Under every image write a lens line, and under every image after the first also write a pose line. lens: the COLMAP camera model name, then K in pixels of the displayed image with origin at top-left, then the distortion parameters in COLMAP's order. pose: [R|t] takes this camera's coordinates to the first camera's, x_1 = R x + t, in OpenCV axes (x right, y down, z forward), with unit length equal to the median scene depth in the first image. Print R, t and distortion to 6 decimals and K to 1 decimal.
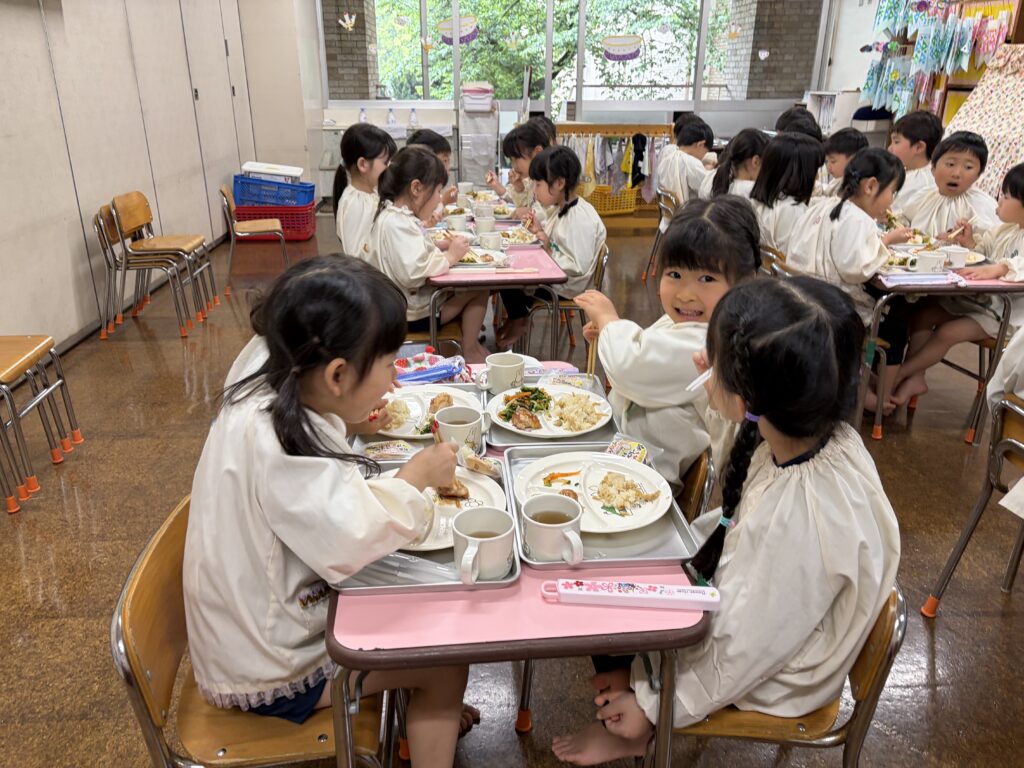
lens RADIAL K [[784.5, 0, 512.0], [0, 784.5, 384.0], [0, 0, 1]] dist [0.014097, 0.004101]
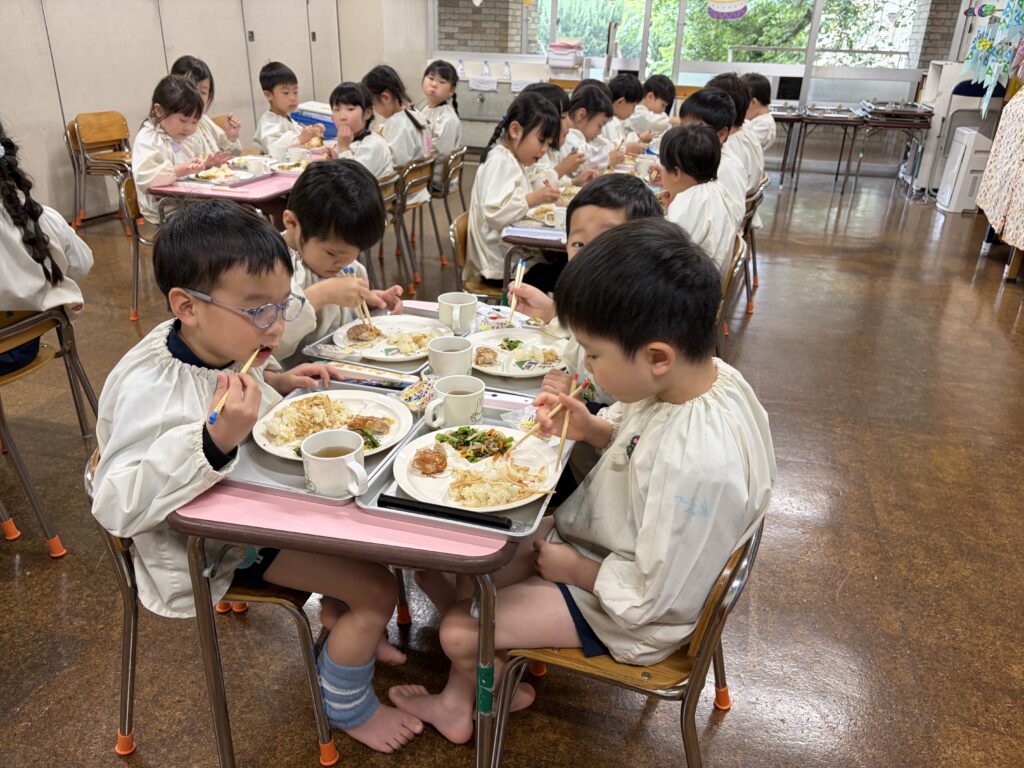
lens RADIAL K [[785.2, 0, 512.0], [0, 785.2, 384.0], [0, 0, 1]] dist [0.063647, -0.059023]
pose [[0.958922, 0.142659, -0.245187, 0.142568], [-0.132431, 0.989506, 0.057799, 0.006687], [0.250859, -0.022954, 0.967751, -0.015909]]
